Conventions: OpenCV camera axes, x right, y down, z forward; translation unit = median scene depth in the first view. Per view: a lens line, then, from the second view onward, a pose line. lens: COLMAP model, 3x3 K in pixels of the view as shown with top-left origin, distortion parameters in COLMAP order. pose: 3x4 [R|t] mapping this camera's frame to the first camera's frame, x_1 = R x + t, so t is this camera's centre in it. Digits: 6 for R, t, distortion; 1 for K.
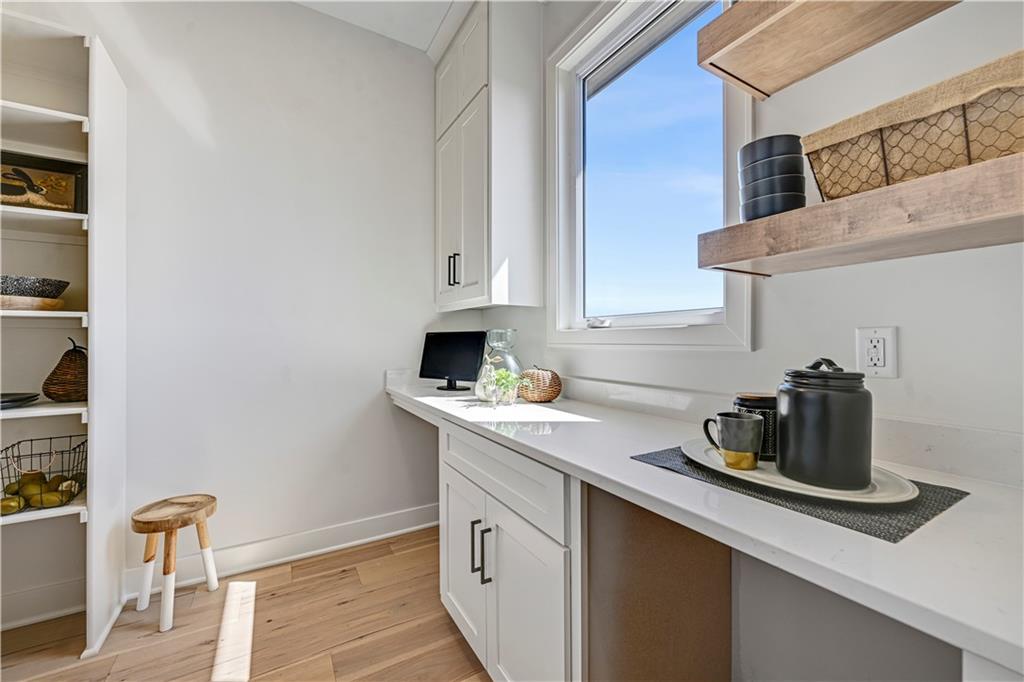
lens RADIAL K [[409.1, 0, 511.1], [0, 409.1, 339.1], [0, 0, 1]] dist [0.000243, 0.000451]
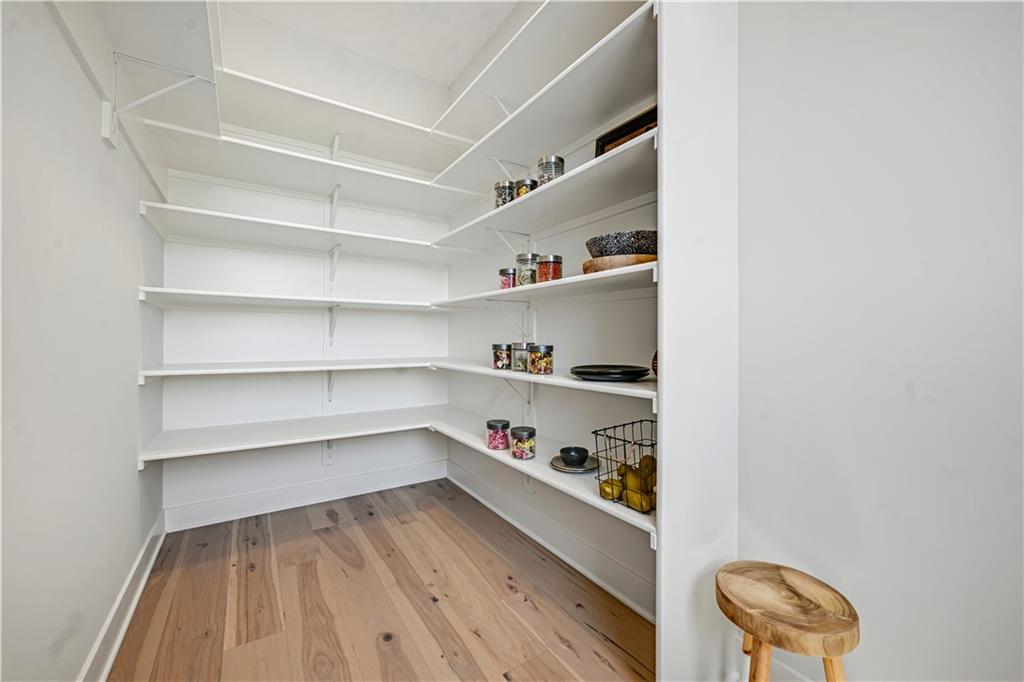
lens RADIAL K [[409.1, 0, 510.7], [0, 409.1, 334.6], [0, 0, 1]] dist [0.000243, 0.000451]
pose [[0.049974, -0.006819, -0.998727, -0.293111], [0.009306, 0.999936, -0.006361, 0.061345], [0.998707, -0.008977, 0.050034, 0.638960]]
